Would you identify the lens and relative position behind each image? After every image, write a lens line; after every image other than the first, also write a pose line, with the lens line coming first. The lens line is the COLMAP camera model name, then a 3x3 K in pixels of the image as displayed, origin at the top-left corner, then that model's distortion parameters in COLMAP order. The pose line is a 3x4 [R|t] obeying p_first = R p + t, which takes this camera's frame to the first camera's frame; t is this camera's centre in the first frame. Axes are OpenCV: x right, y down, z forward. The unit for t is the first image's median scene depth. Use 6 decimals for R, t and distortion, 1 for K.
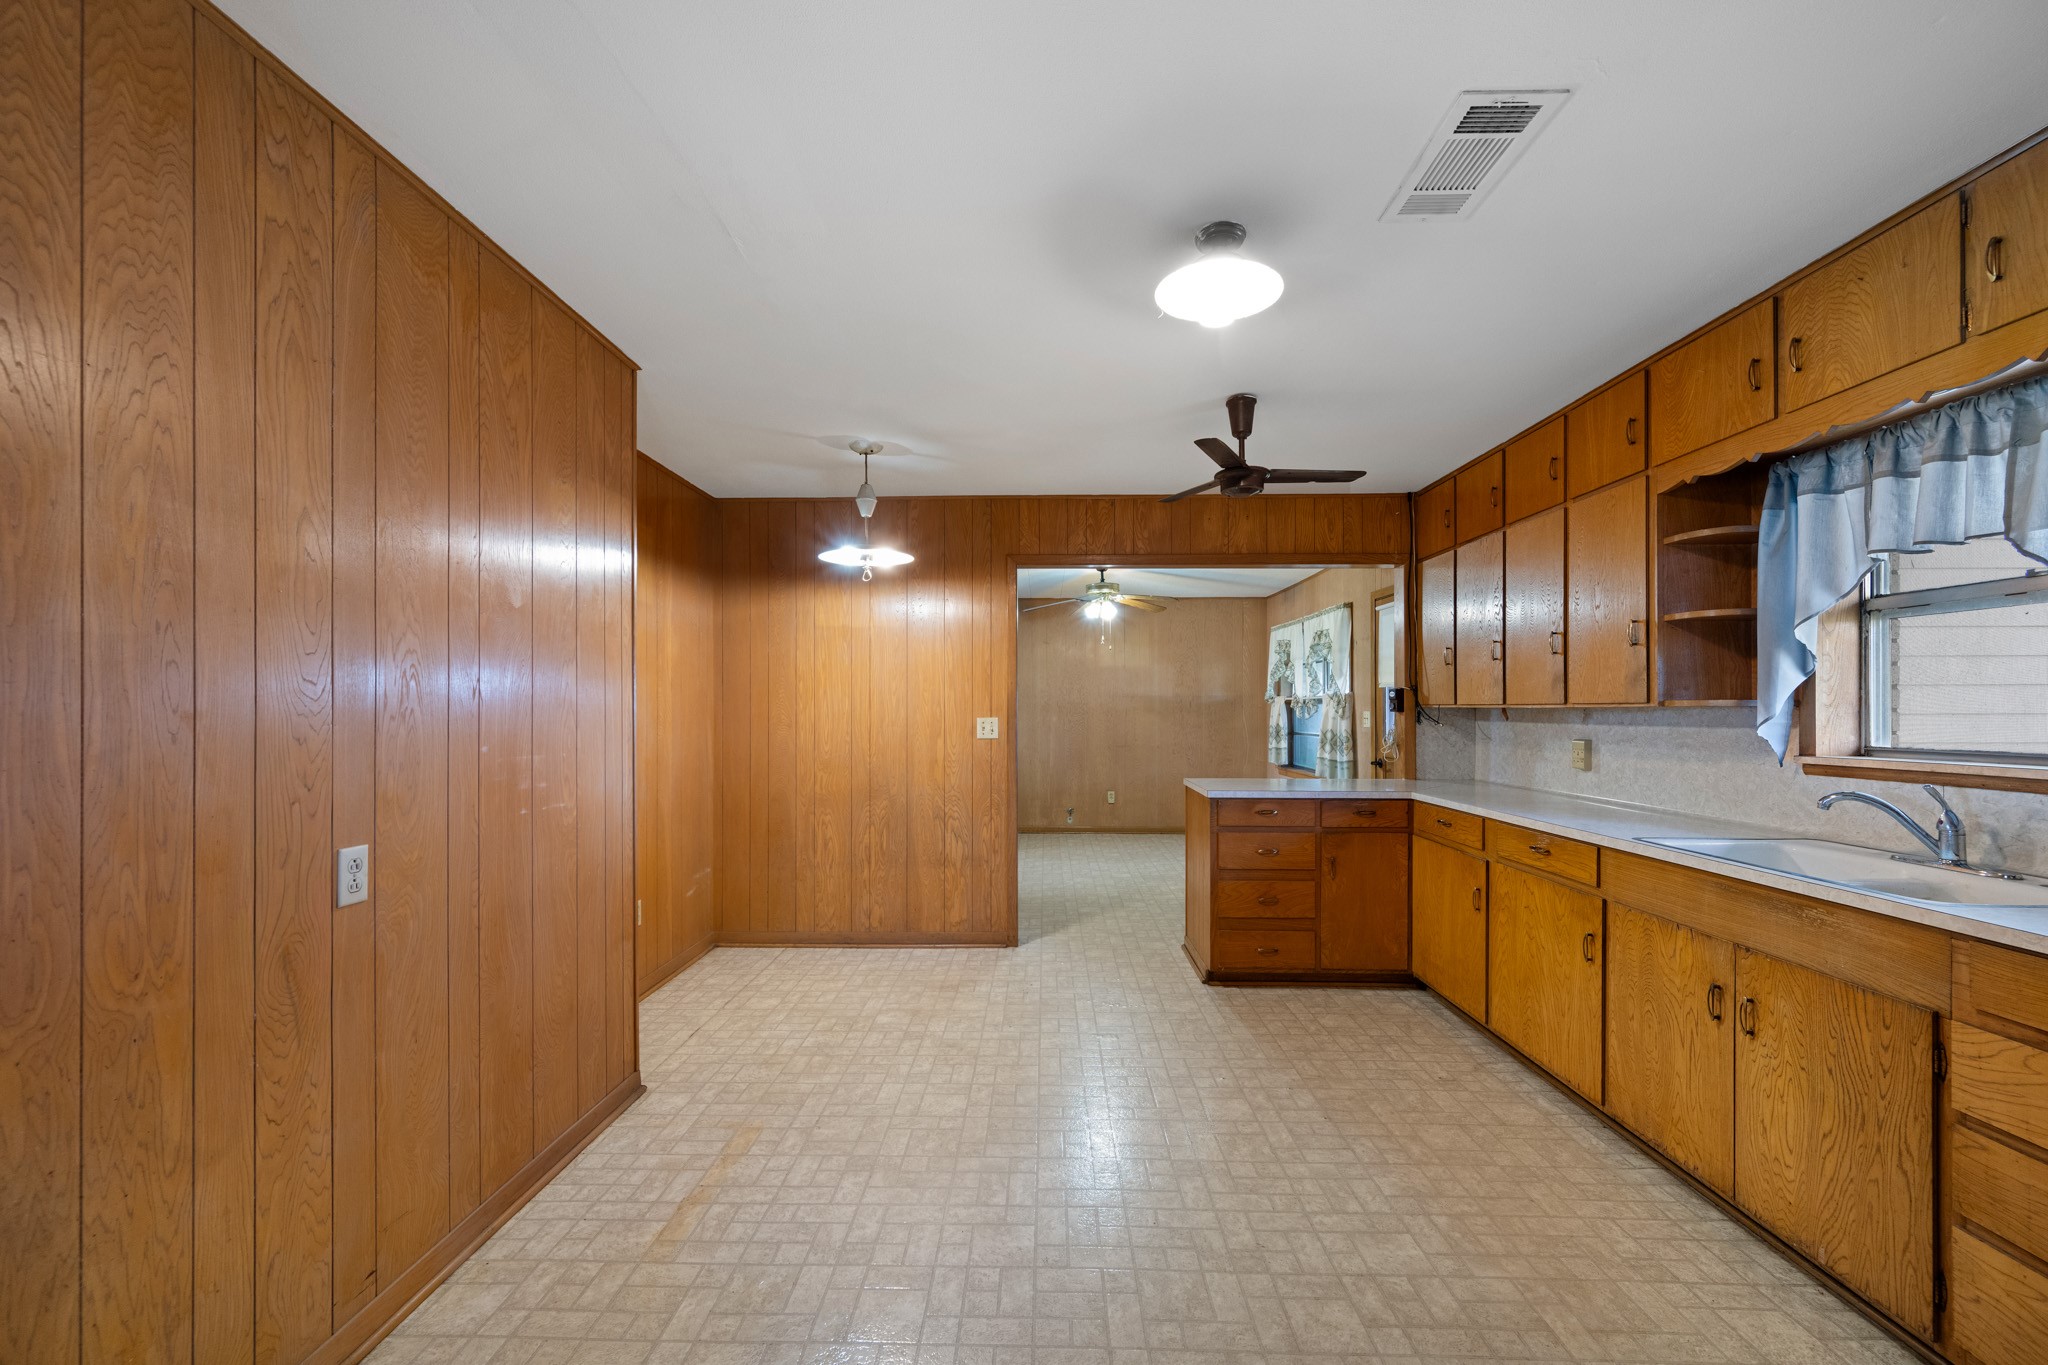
lens RADIAL K [[806.9, 0, 1024.9], [0, 806.9, 708.0], [0, 0, 1]] dist [-0.000371, 0.000206]
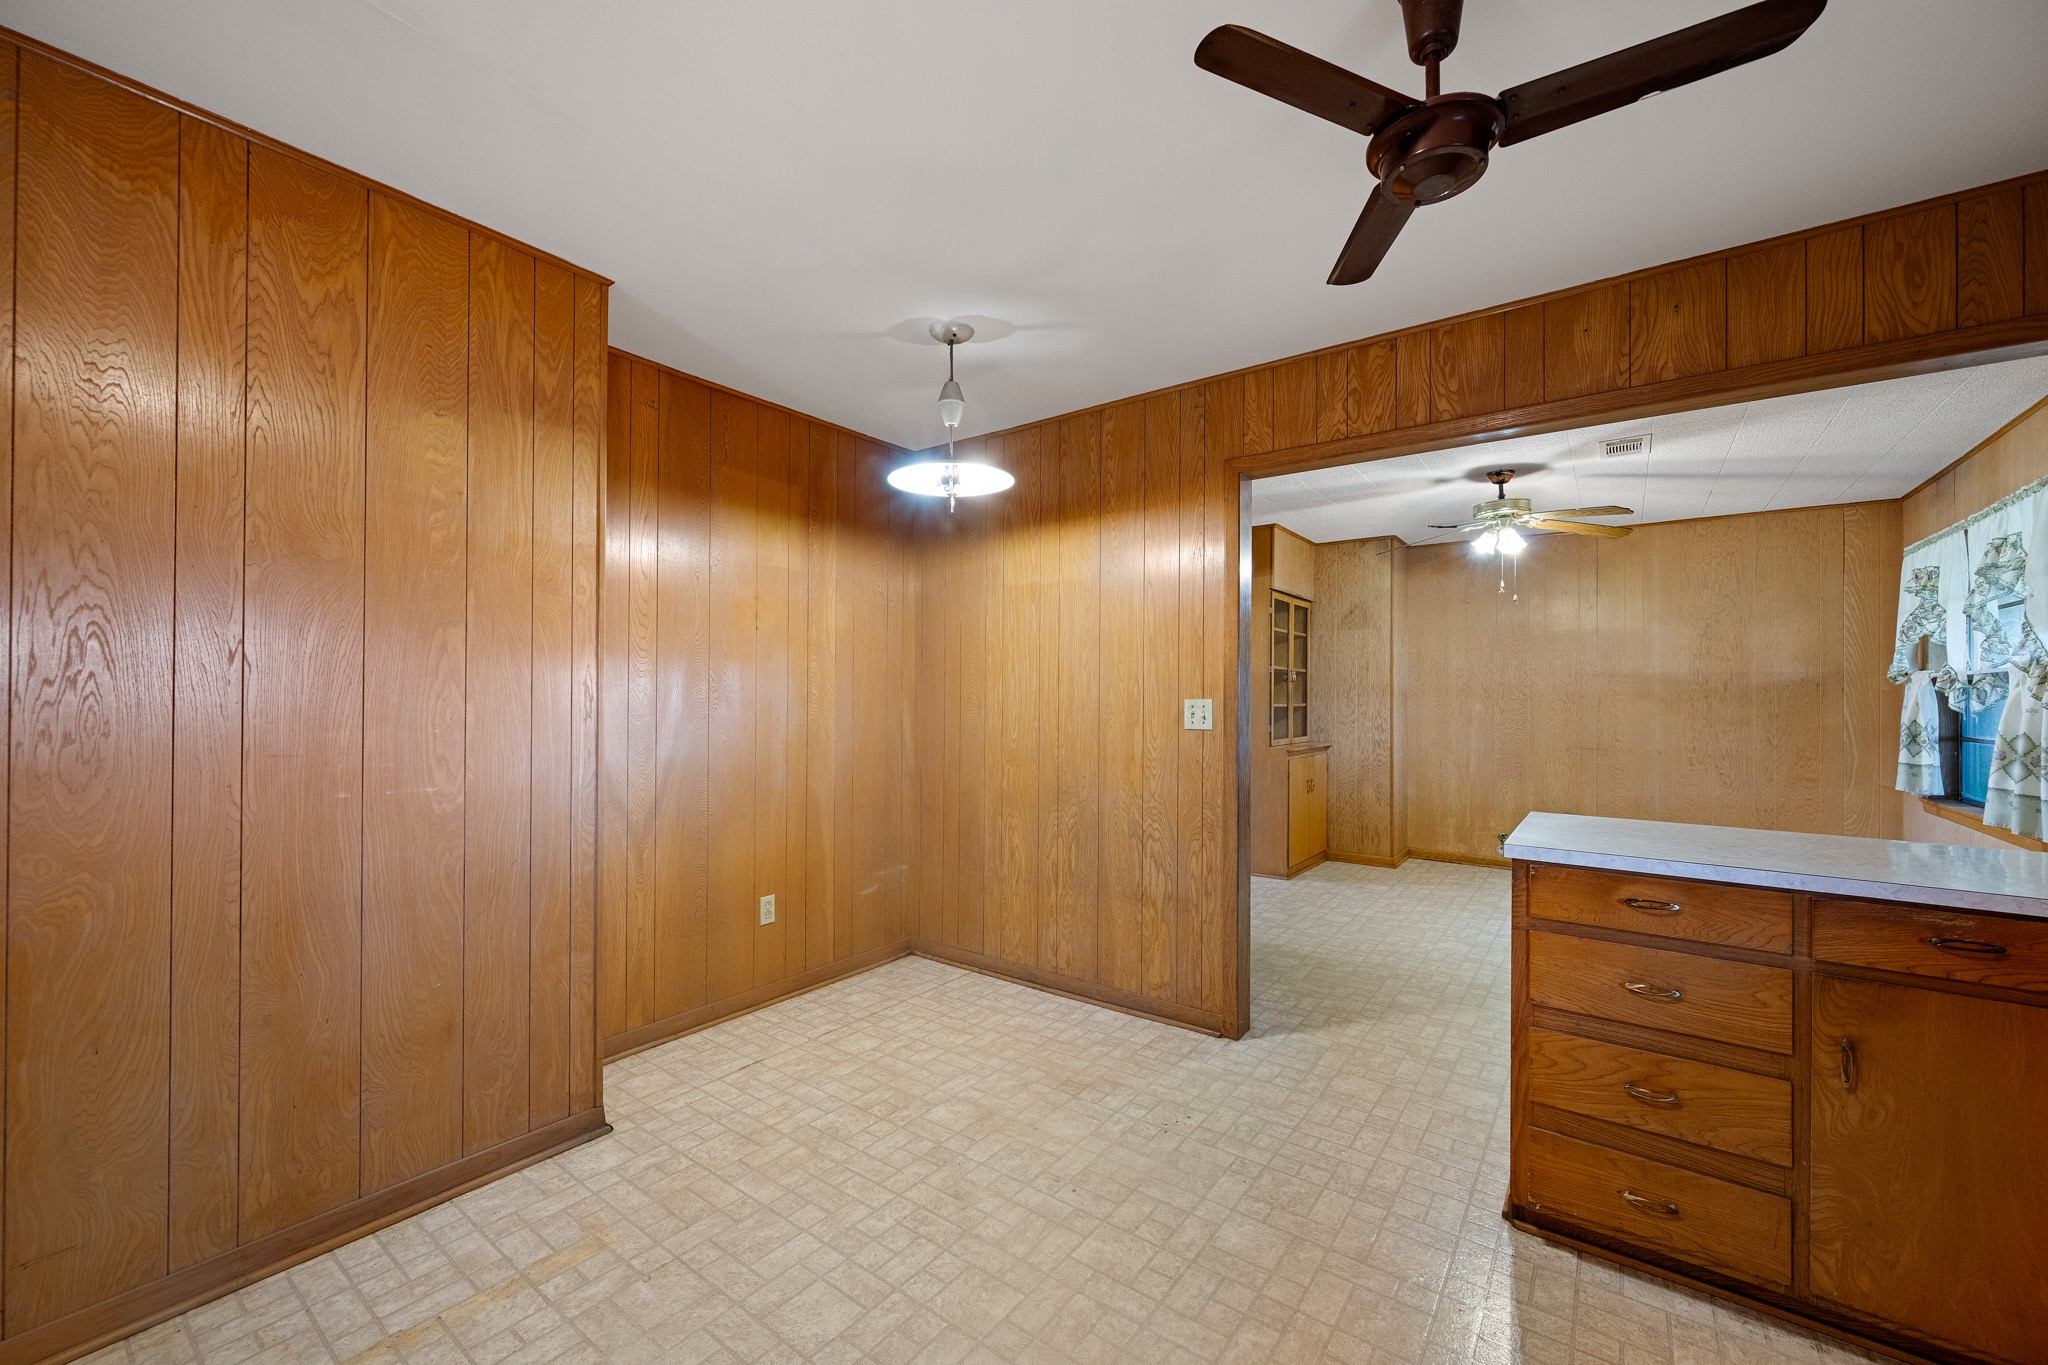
lens RADIAL K [[798.8, 0, 1028.6], [0, 798.8, 692.2], [0, 0, 1]] dist [0.000079, -0.000379]
pose [[0.816583, 0.002707, -0.577222, 0.288509], [-0.004853, 0.999986, -0.002175, 0.009889], [0.577208, 0.004577, 0.816584, 0.441359]]
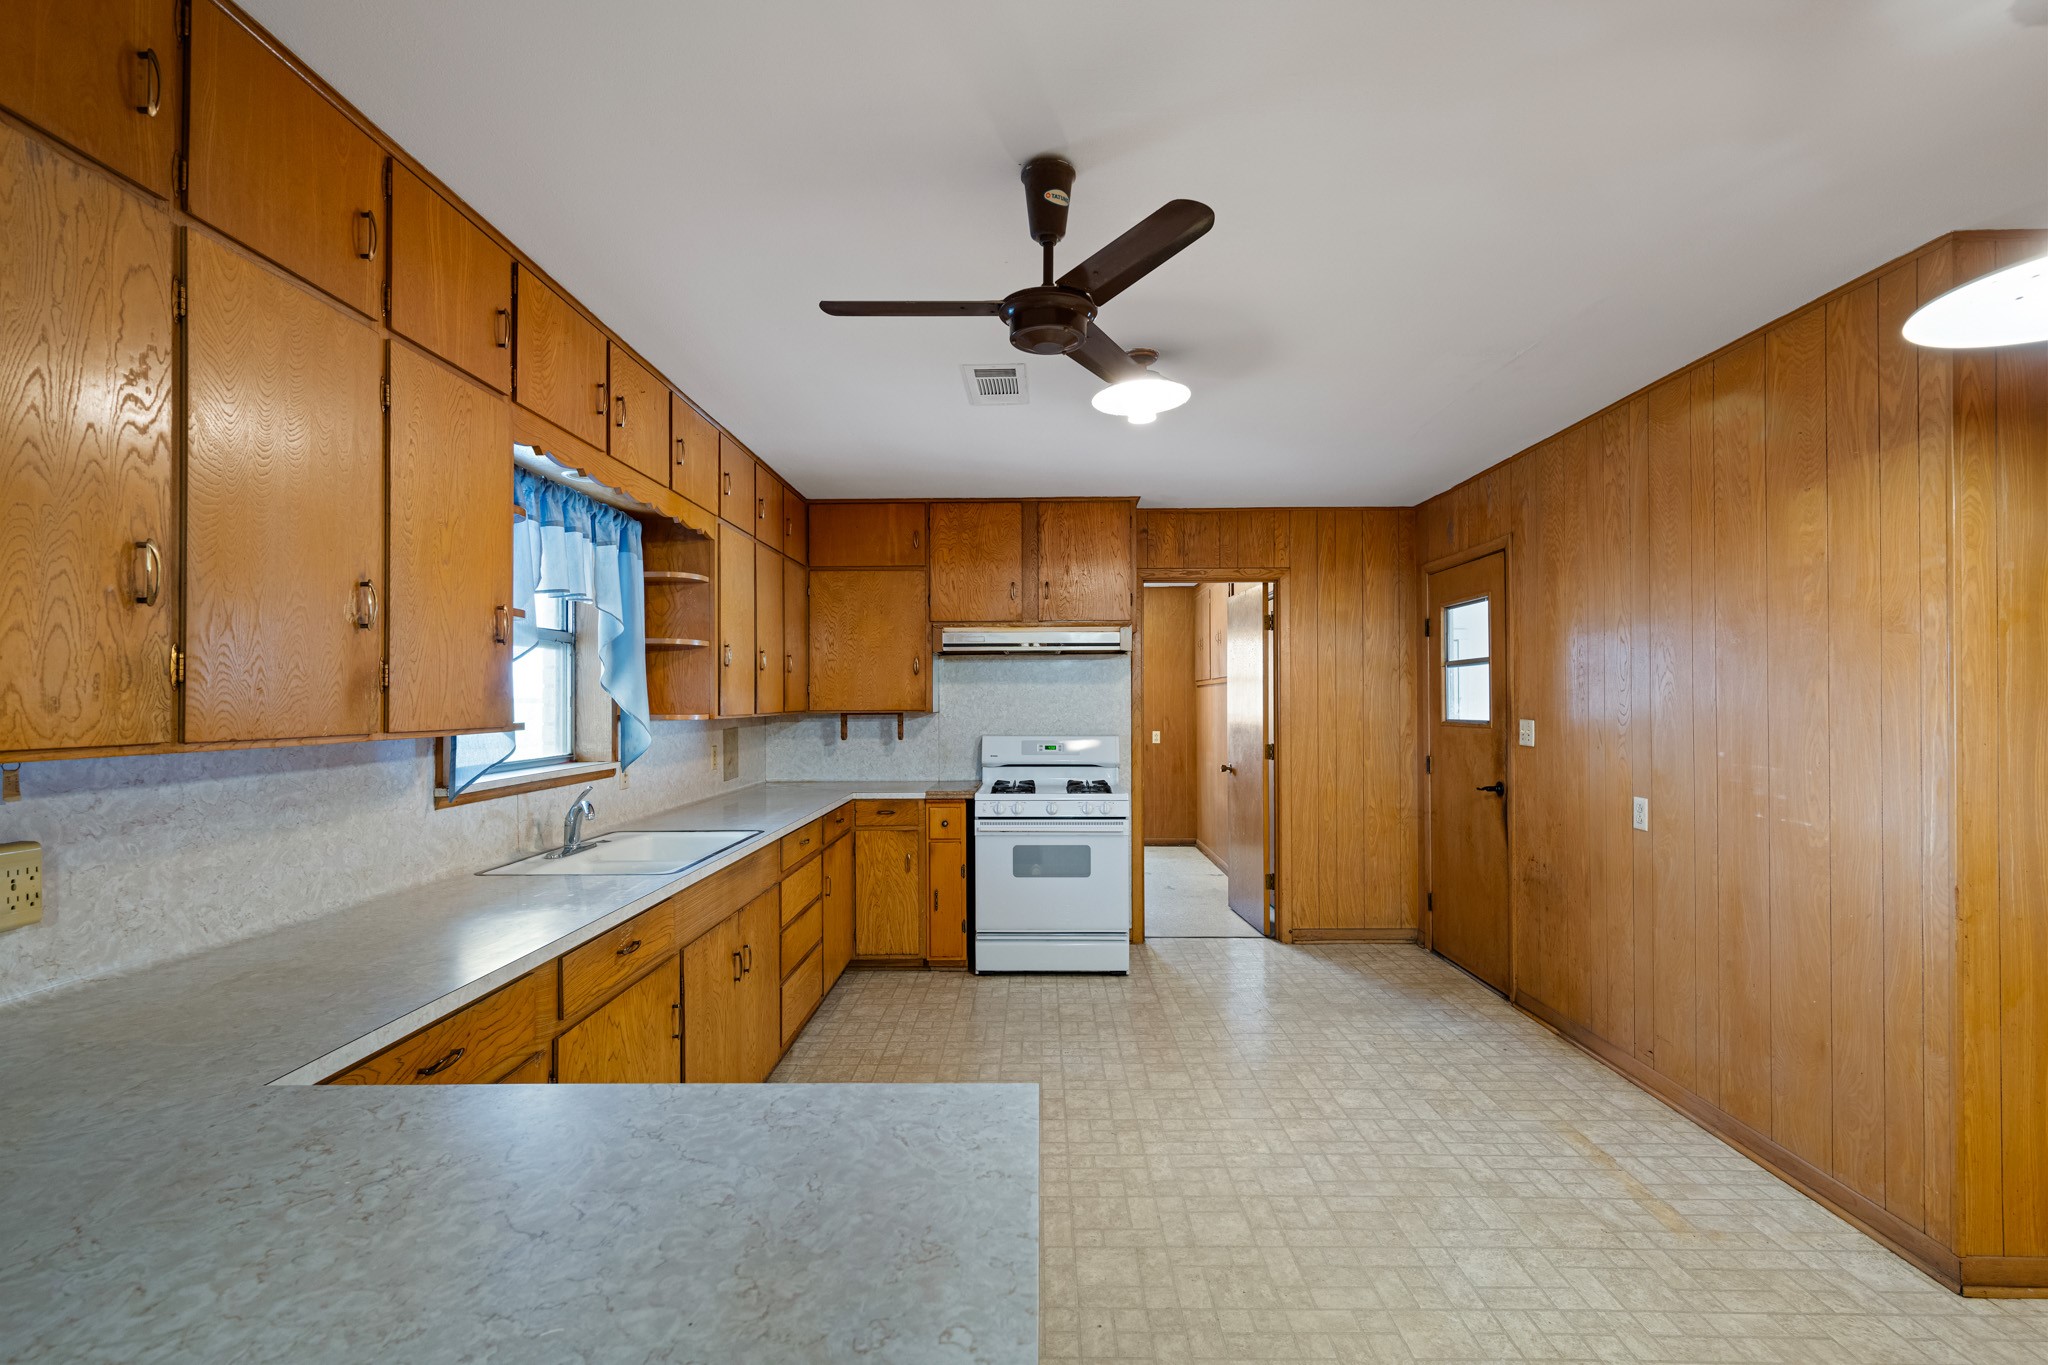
lens RADIAL K [[910.9, 0, 1028.0], [0, 910.9, 691.9], [0, 0, 1]] dist [0.001674, 0.000171]
pose [[-0.999877, 0.003962, -0.015196, 0.248800], [0.004113, 0.999943, -0.009884, -0.020841], [0.015156, -0.009945, -0.999836, 1.369285]]
